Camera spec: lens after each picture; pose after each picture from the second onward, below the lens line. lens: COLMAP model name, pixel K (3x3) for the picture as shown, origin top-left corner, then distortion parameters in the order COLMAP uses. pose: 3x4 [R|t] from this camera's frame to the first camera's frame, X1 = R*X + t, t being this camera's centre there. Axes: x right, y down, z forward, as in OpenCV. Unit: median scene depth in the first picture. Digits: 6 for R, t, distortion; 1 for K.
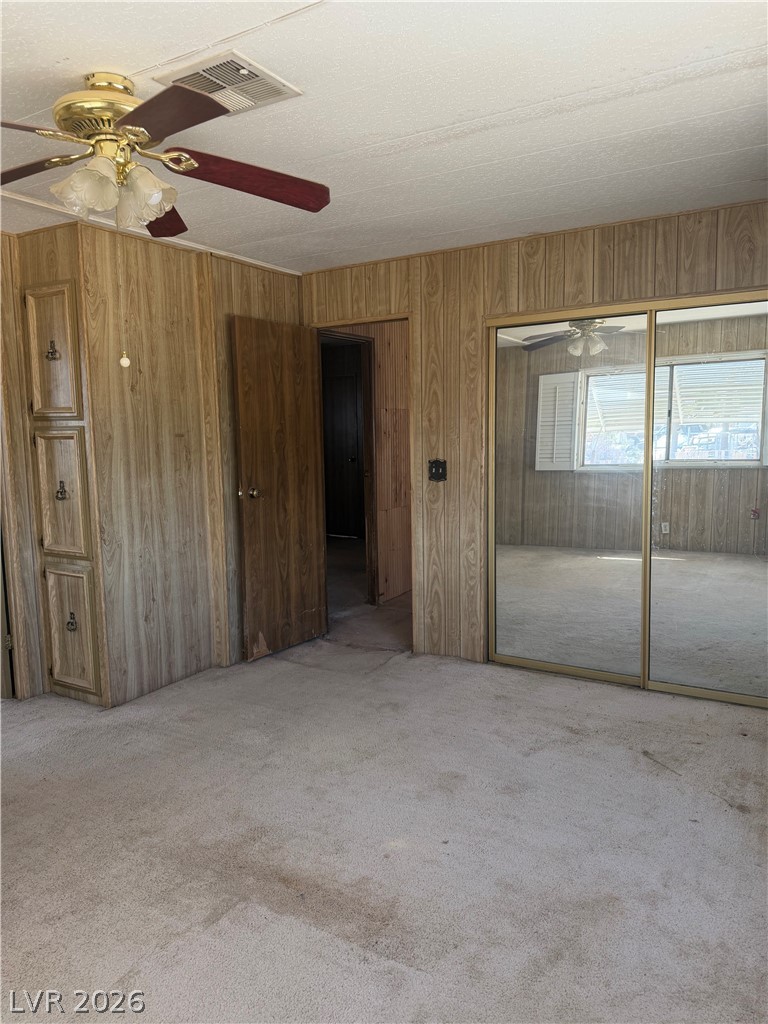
lens RADIAL K [[716.2, 0, 384.7], [0, 716.2, 509.4], [0, 0, 1]] dist [0.031228, -0.039039]
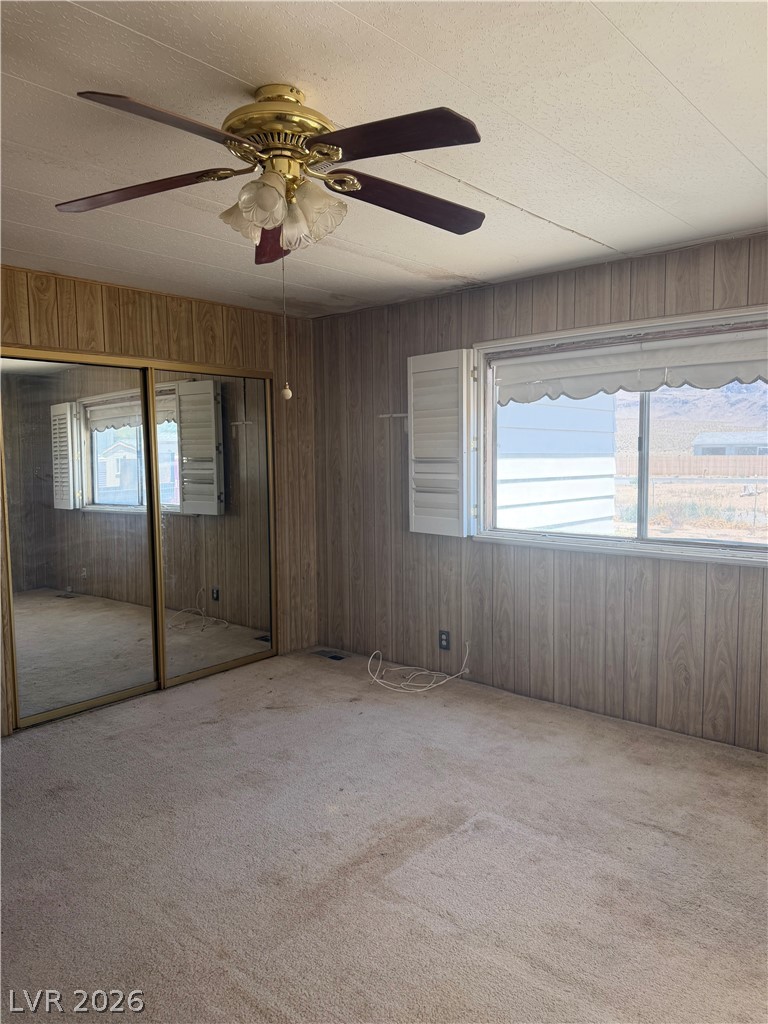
lens RADIAL K [[716.2, 0, 383.9], [0, 716.2, 513.7], [0, 0, 1]] dist [0.031228, -0.039039]
pose [[0.180117, -0.070286, 0.981131, -0.720372], [0.123758, 0.991137, 0.048283, -0.045247], [-0.975829, 0.112726, 0.187220, 0.413675]]
